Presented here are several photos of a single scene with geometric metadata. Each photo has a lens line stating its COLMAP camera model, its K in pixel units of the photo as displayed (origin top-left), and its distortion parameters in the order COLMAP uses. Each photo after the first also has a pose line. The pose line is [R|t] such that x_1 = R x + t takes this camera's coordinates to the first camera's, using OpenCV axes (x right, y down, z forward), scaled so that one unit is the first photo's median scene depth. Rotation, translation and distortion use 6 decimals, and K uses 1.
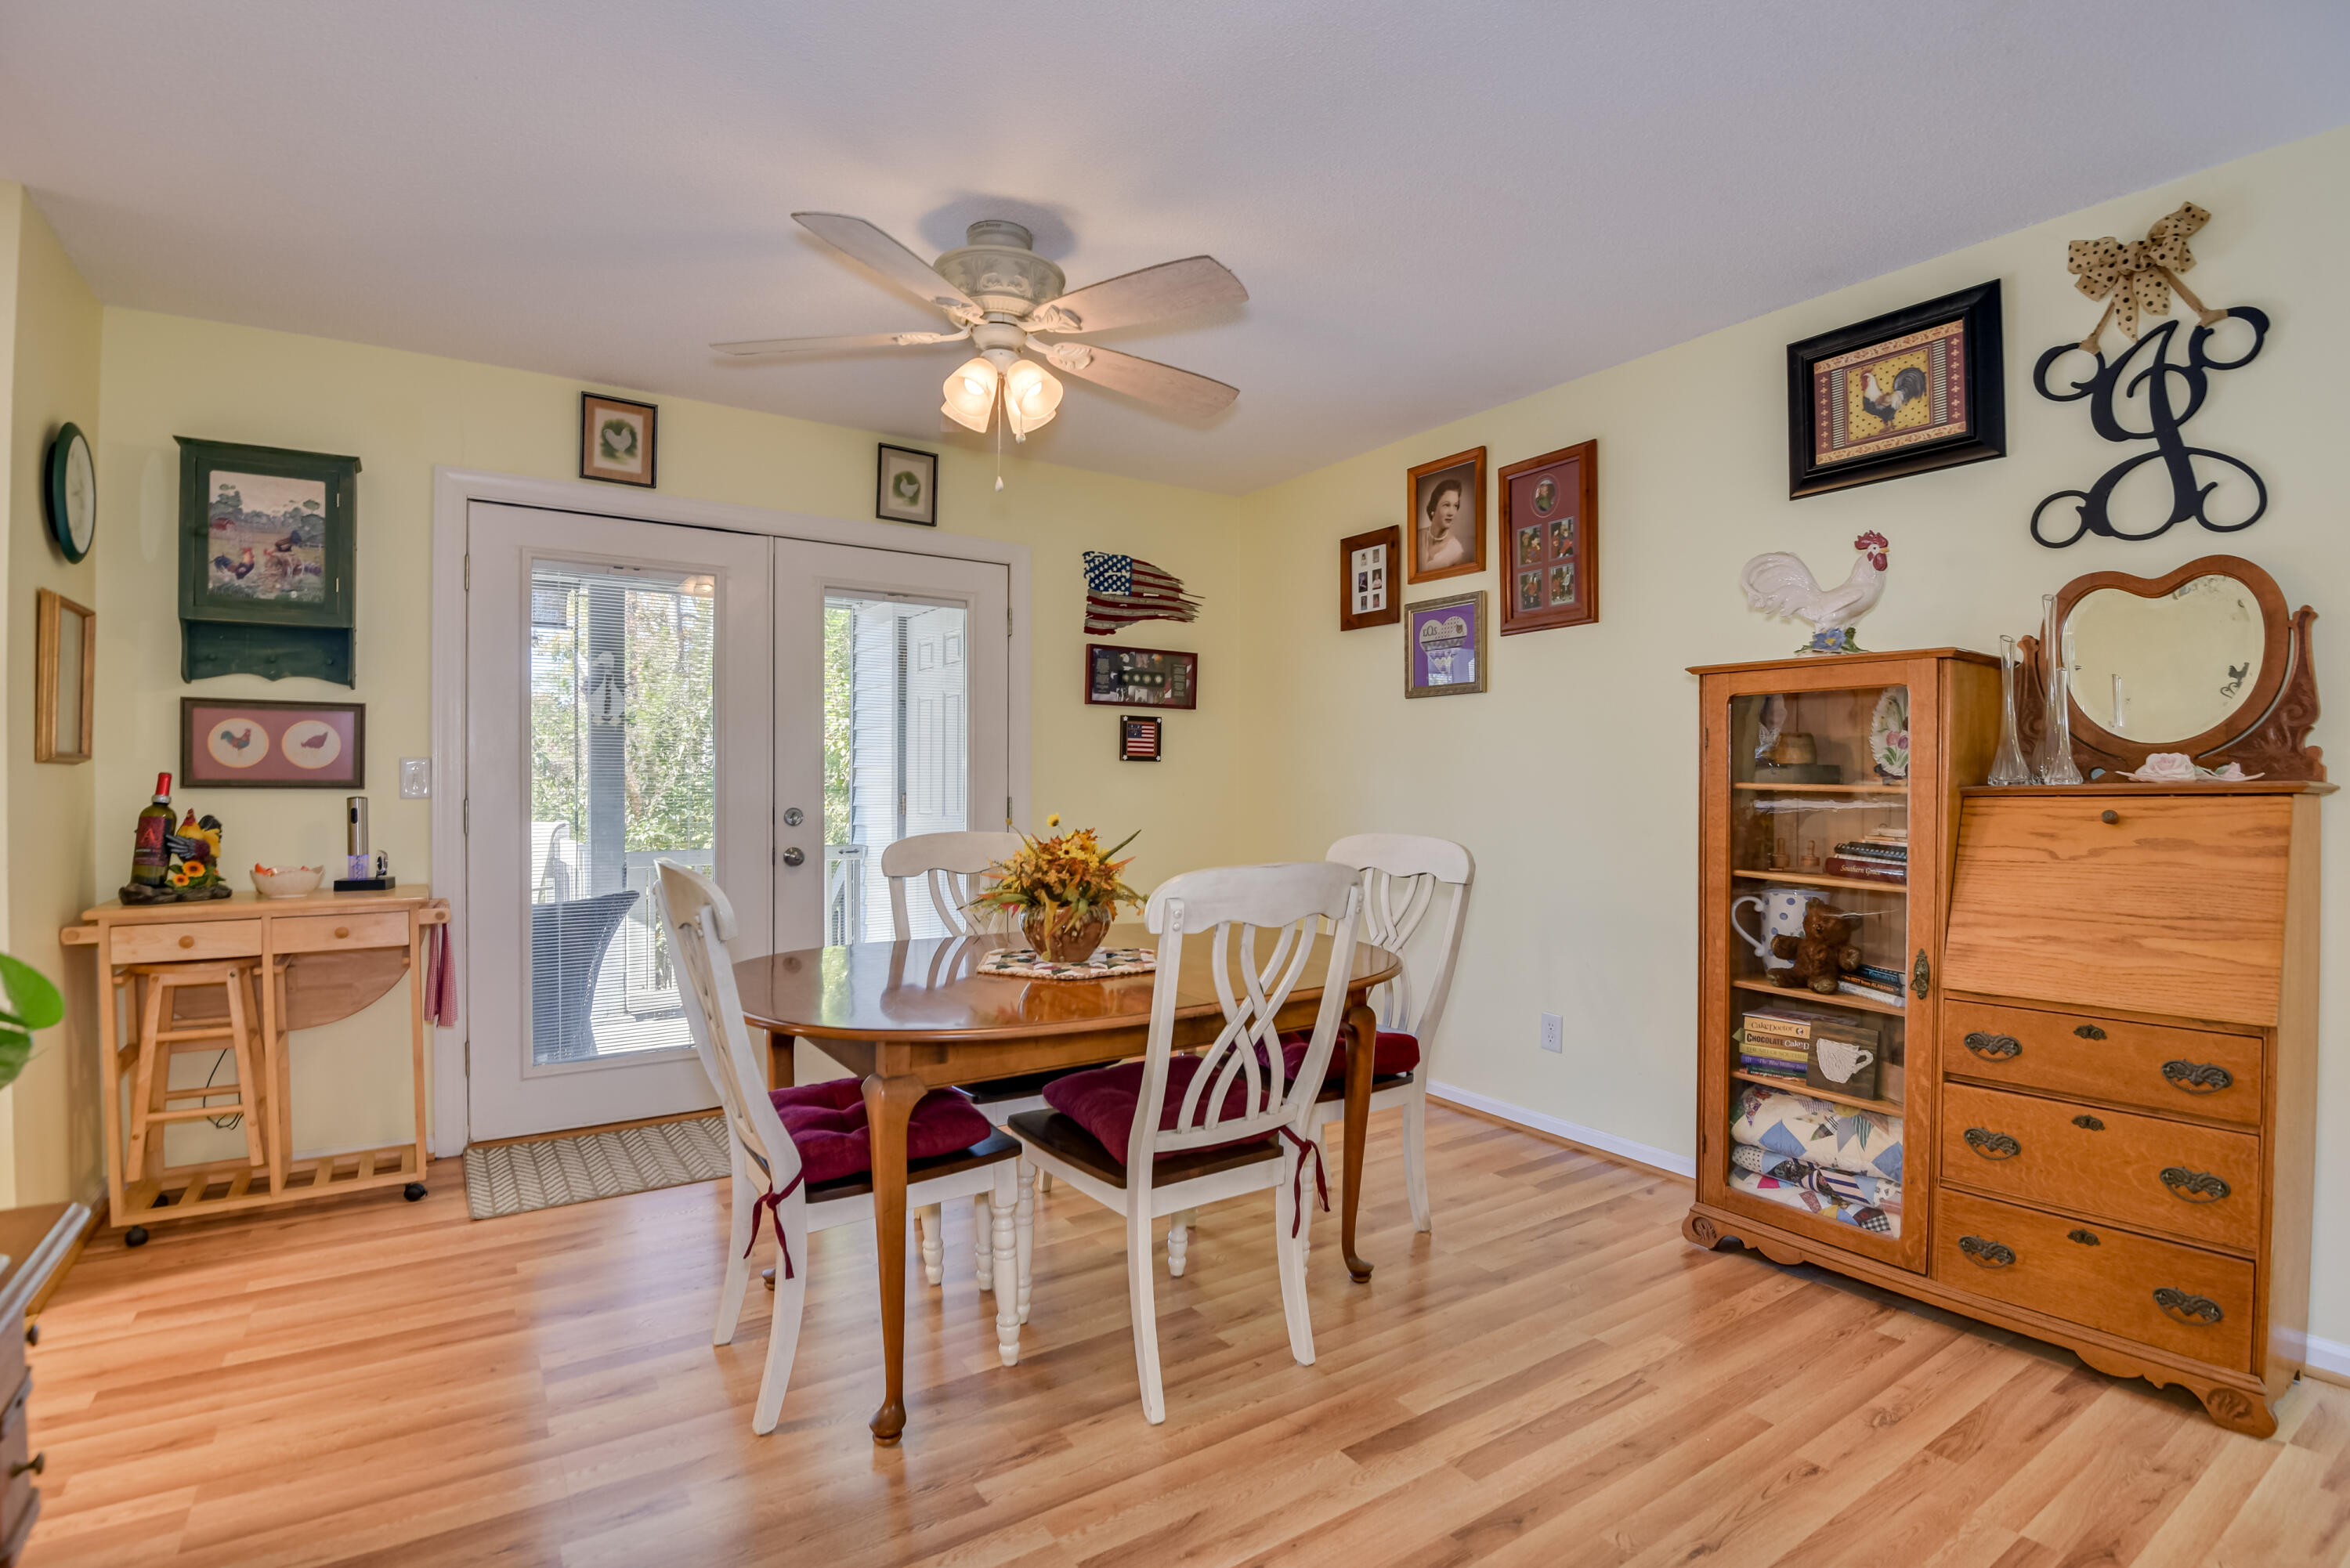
lens RADIAL K [[1116.1, 0, 1152.9], [0, 1116.1, 782.1], [0, 0, 1]] dist [-0.025351, -0.009892]
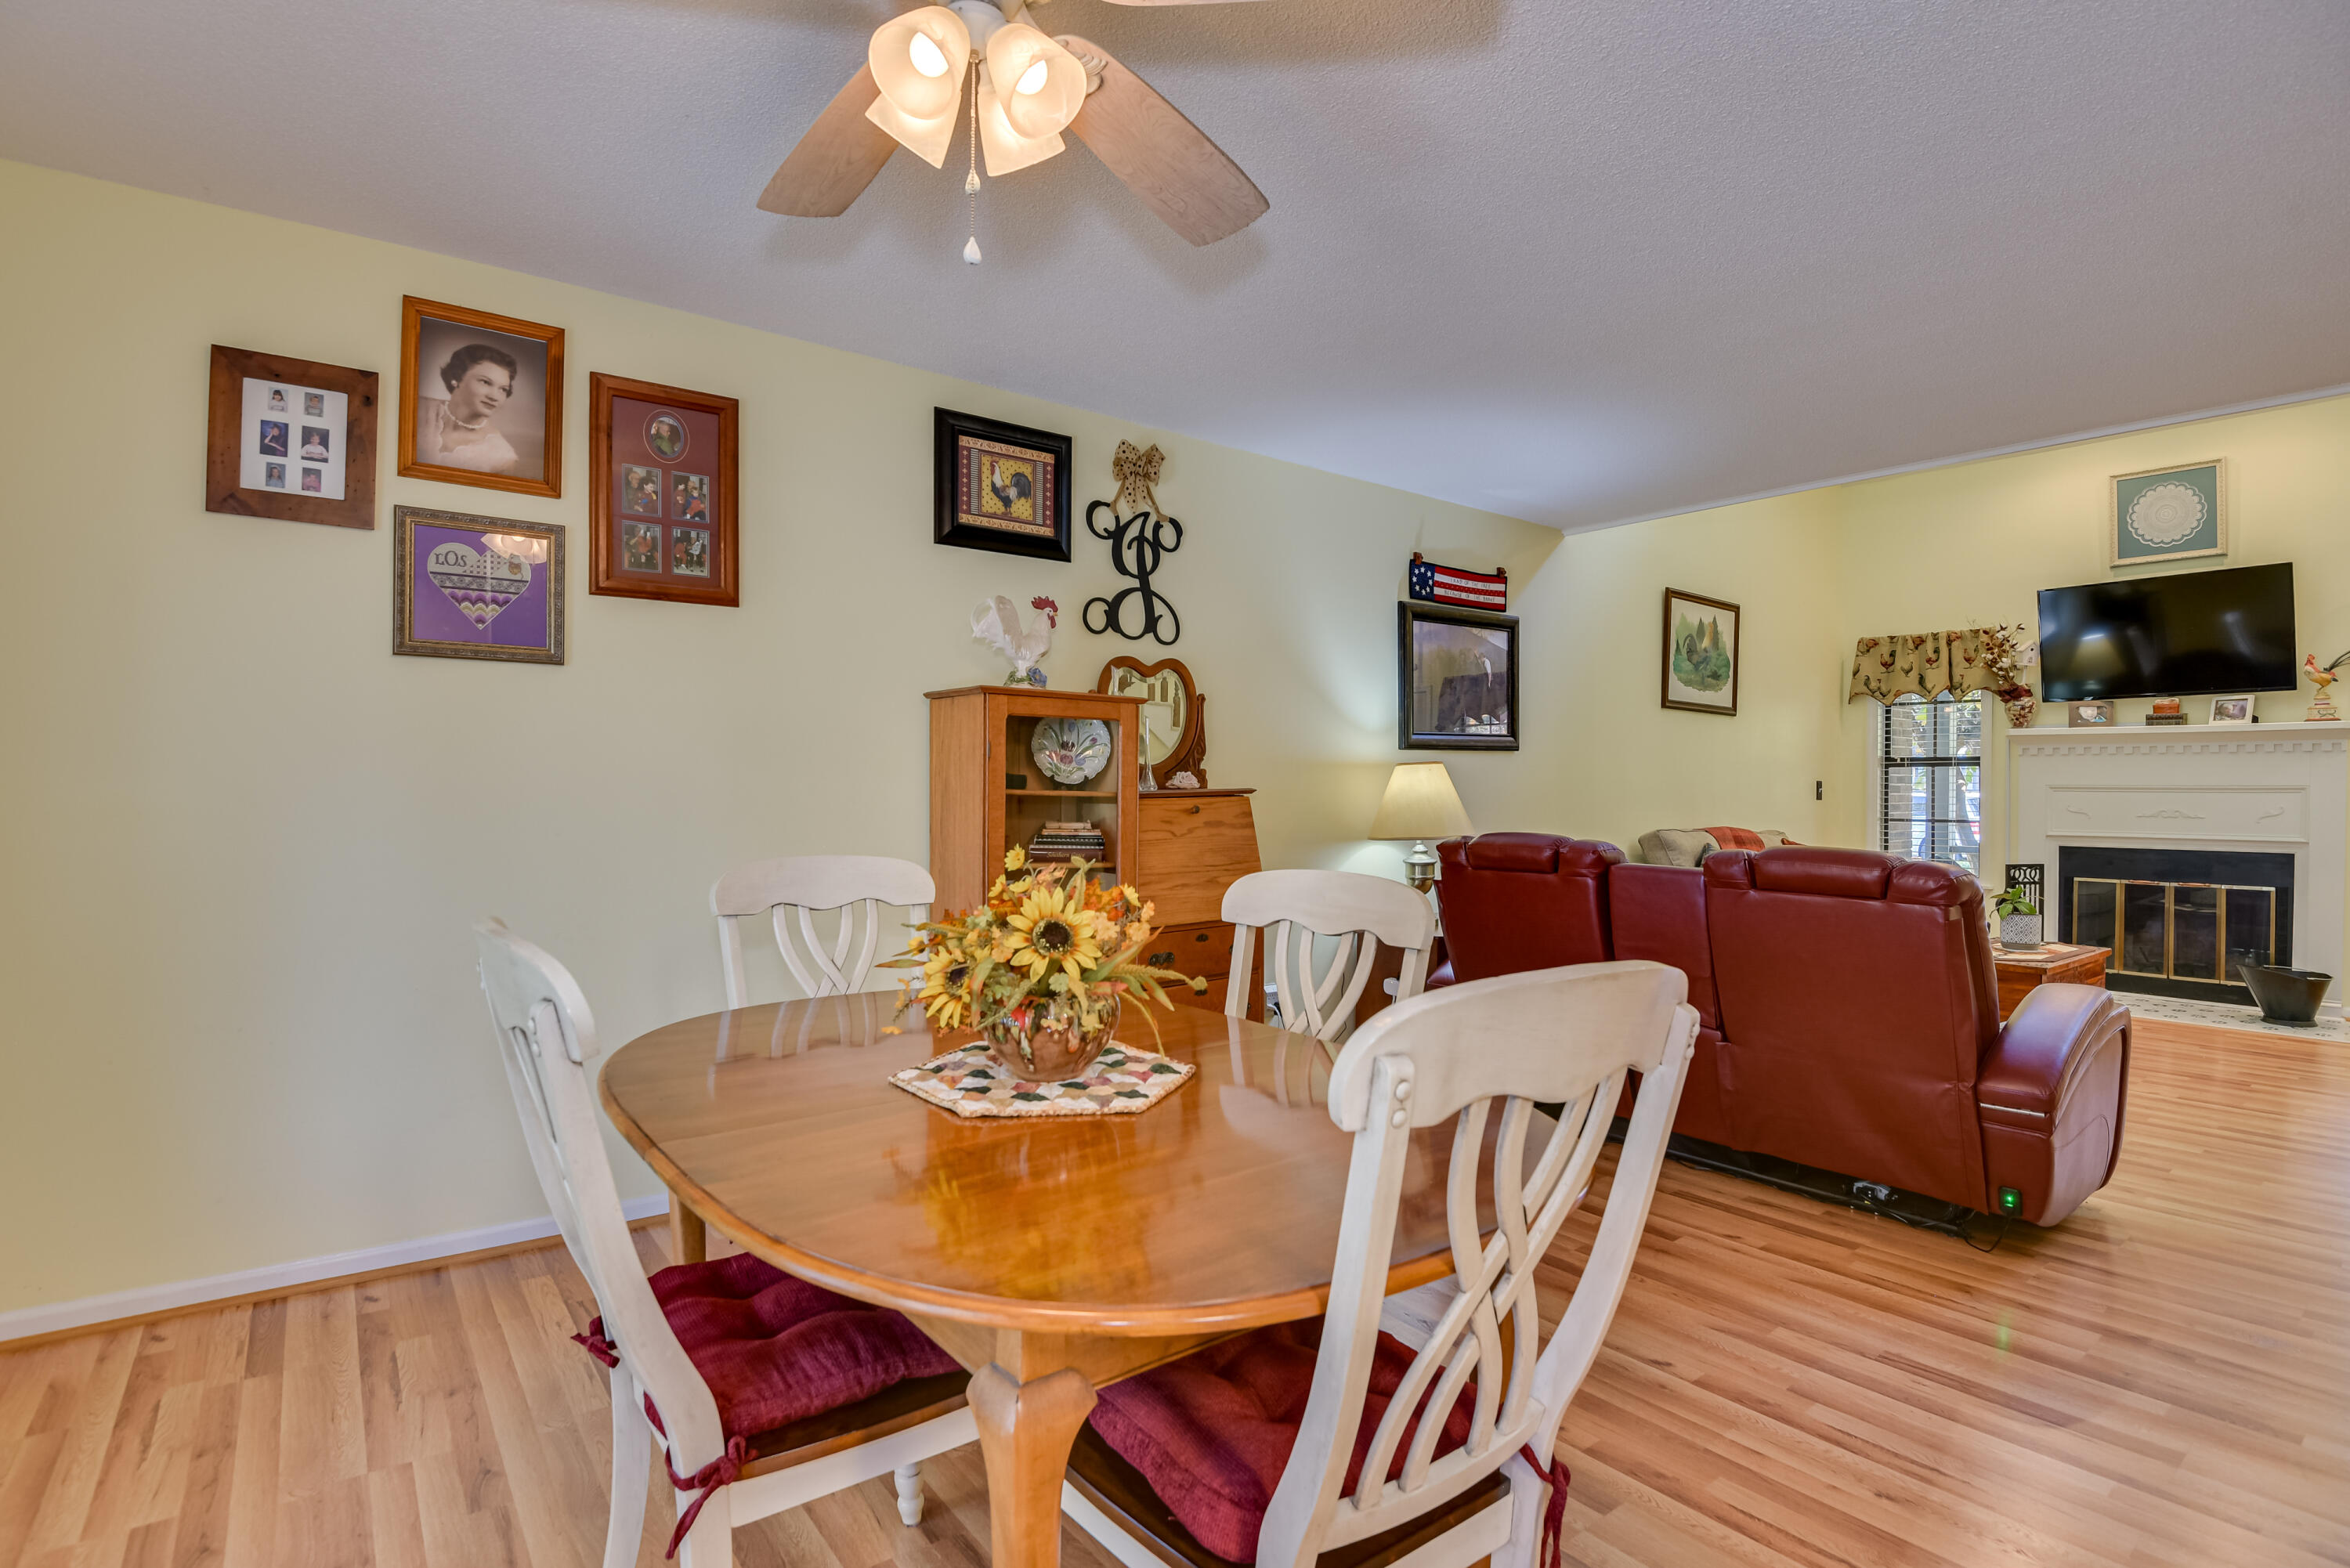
lens RADIAL K [[1116.1, 0, 1225.0], [0, 1116.1, 790.5], [0, 0, 1]] dist [-0.025351, -0.009892]
pose [[-0.090080, -0.009189, 0.995892, -0.557223], [-0.013831, 0.999873, 0.007975, -0.008239], [-0.995839, -0.013056, -0.090195, 0.724842]]
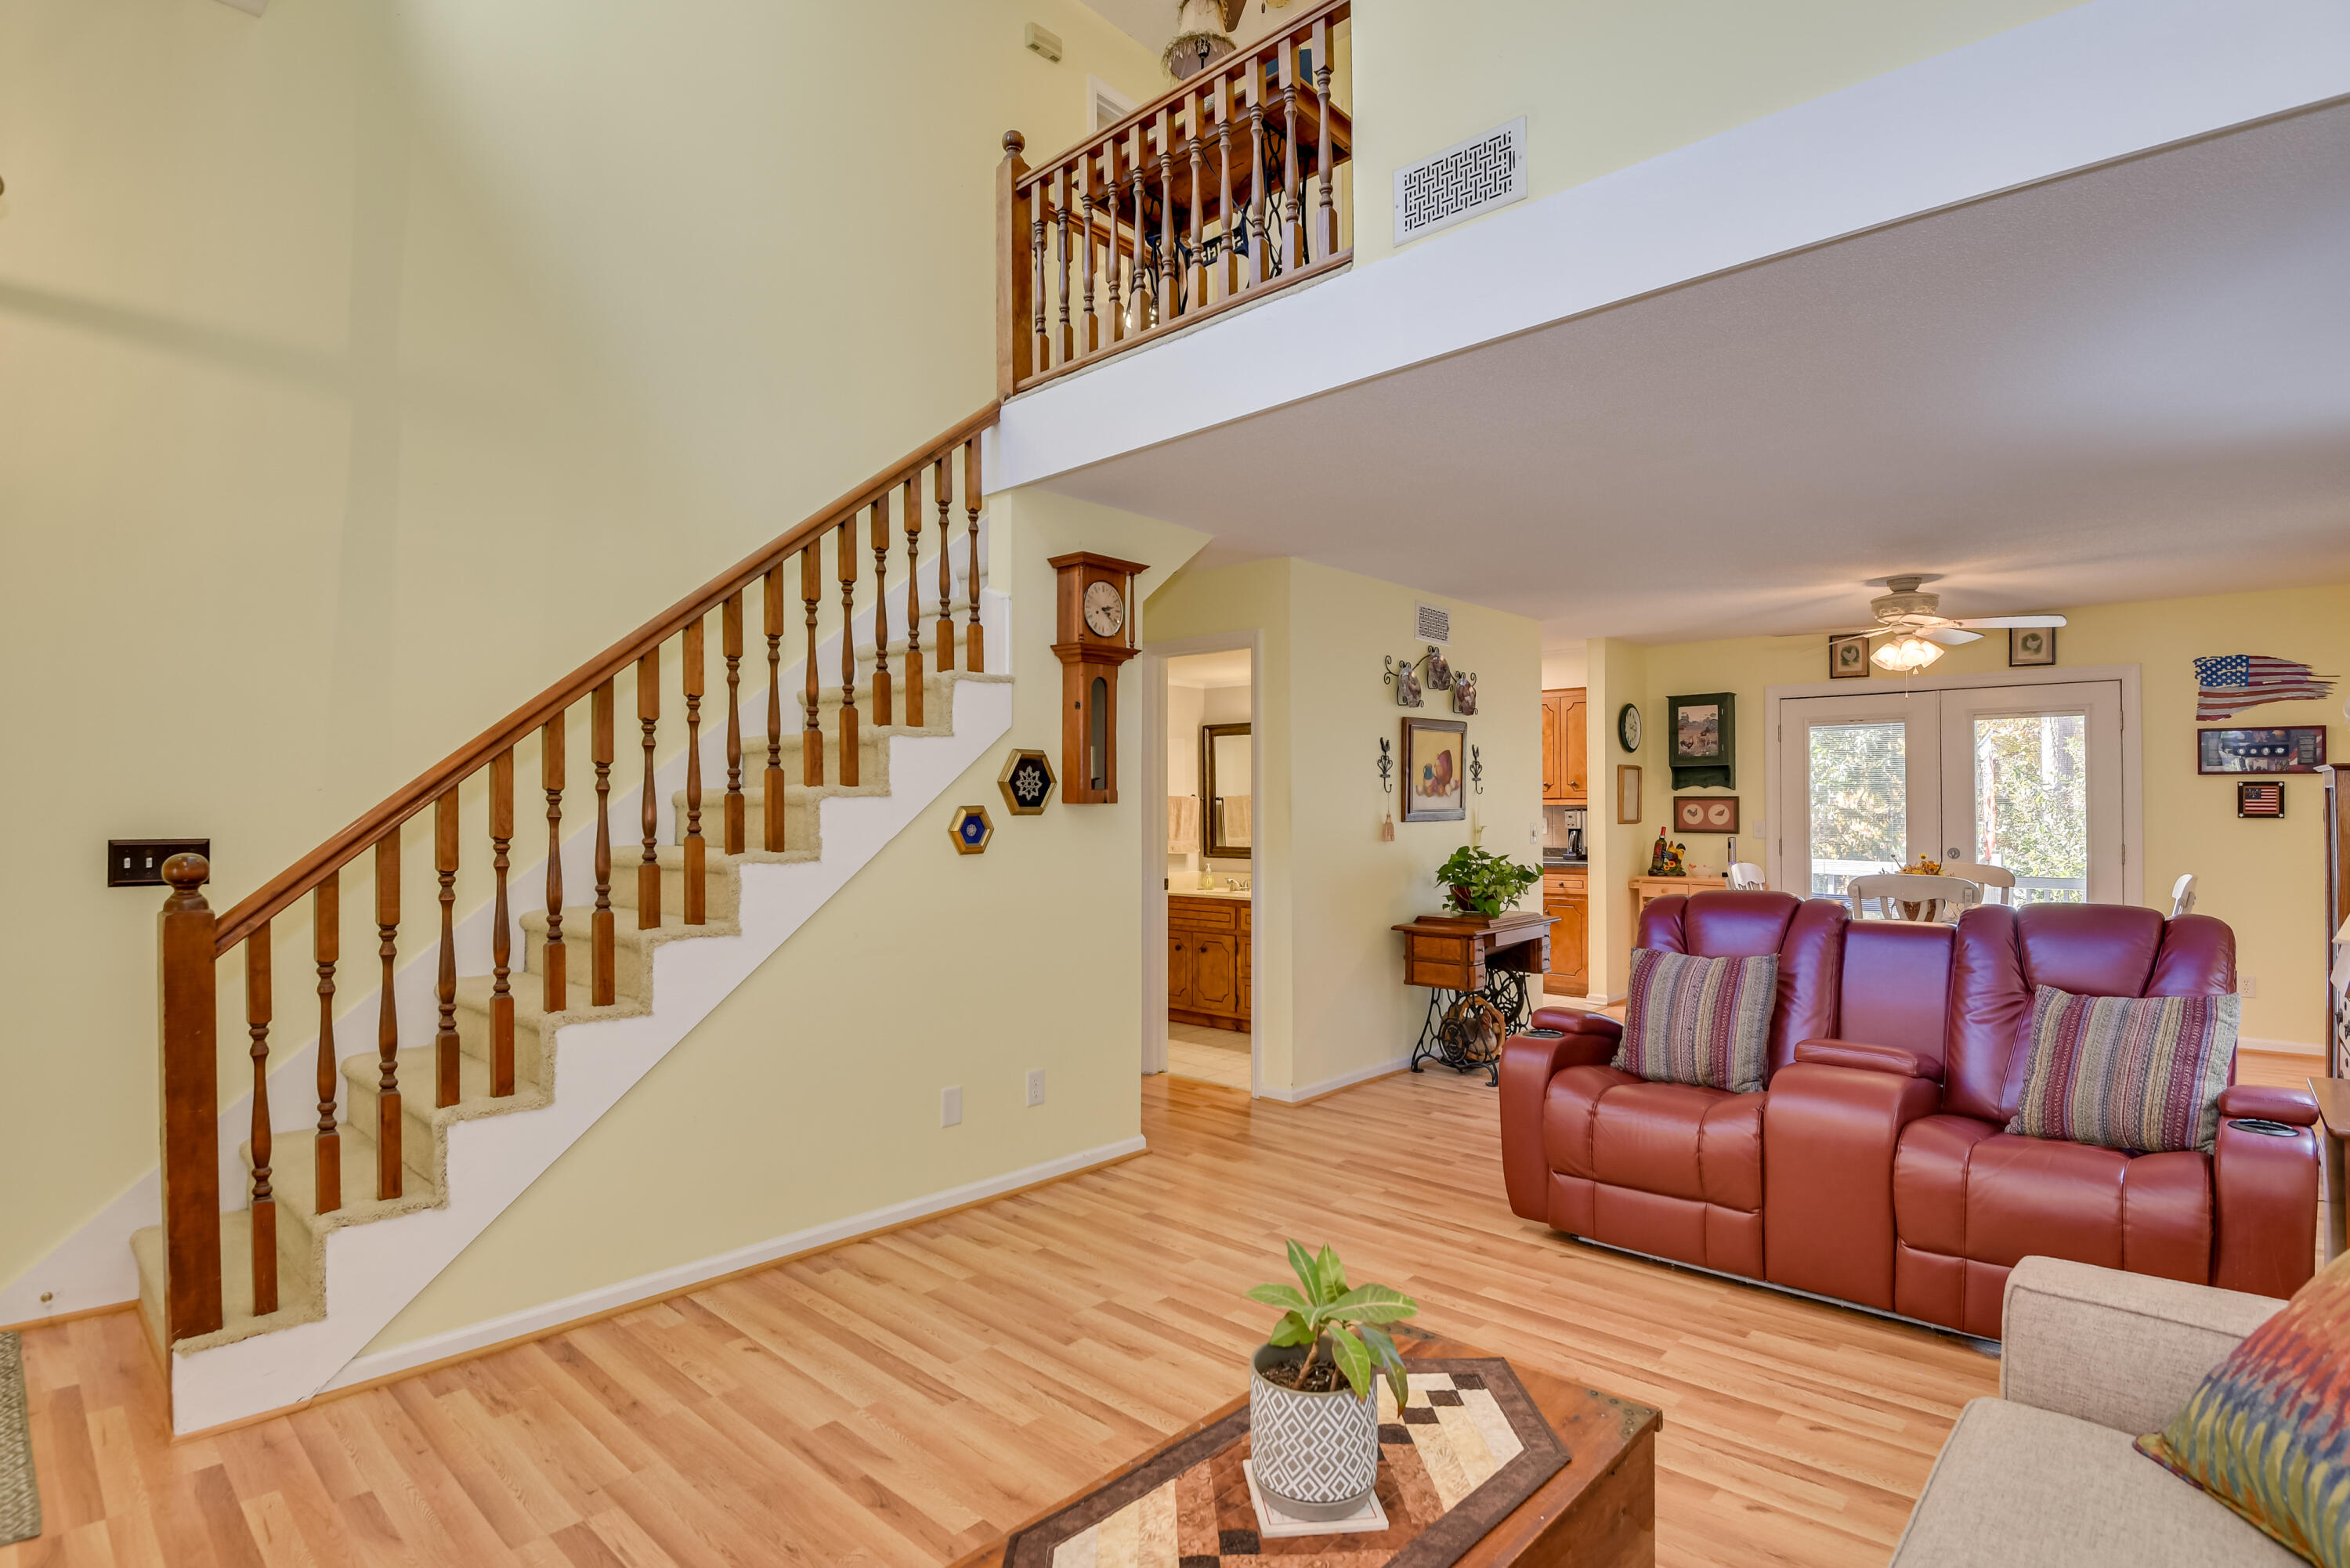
lens RADIAL K [[1116.1, 0, 1191.9], [0, 1116.1, 773.7], [0, 0, 1]] dist [-0.025351, -0.009892]
pose [[0.248115, -0.034029, -0.968133, 1.265025], [0.006600, 0.999419, -0.033437, -0.049764], [0.968708, 0.001906, 0.248196, -0.692964]]
